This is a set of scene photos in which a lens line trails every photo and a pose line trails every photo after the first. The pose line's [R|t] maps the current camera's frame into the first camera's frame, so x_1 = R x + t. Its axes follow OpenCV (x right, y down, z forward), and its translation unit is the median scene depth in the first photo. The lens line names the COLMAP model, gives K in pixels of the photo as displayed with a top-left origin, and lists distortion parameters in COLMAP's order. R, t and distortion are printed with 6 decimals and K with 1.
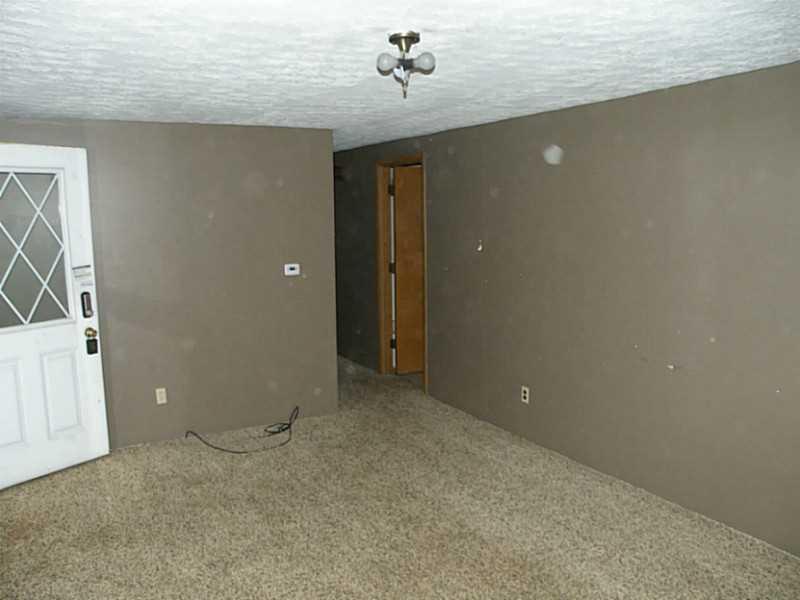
lens RADIAL K [[641.3, 0, 400.0], [0, 641.3, 300.0], [0, 0, 1]] dist [-0.173631, 0.151362]
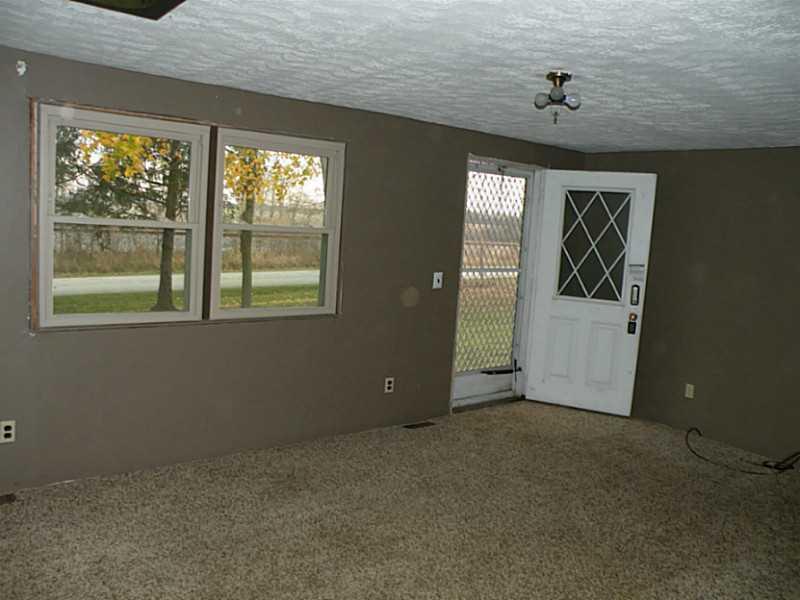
lens RADIAL K [[641.3, 0, 400.0], [0, 641.3, 300.0], [0, 0, 1]] dist [-0.173631, 0.151362]
pose [[0.138923, 0.145259, -0.979592, 0.716883], [-0.202463, 0.972456, 0.115488, -0.034230], [0.969386, 0.182287, 0.164506, 0.319923]]
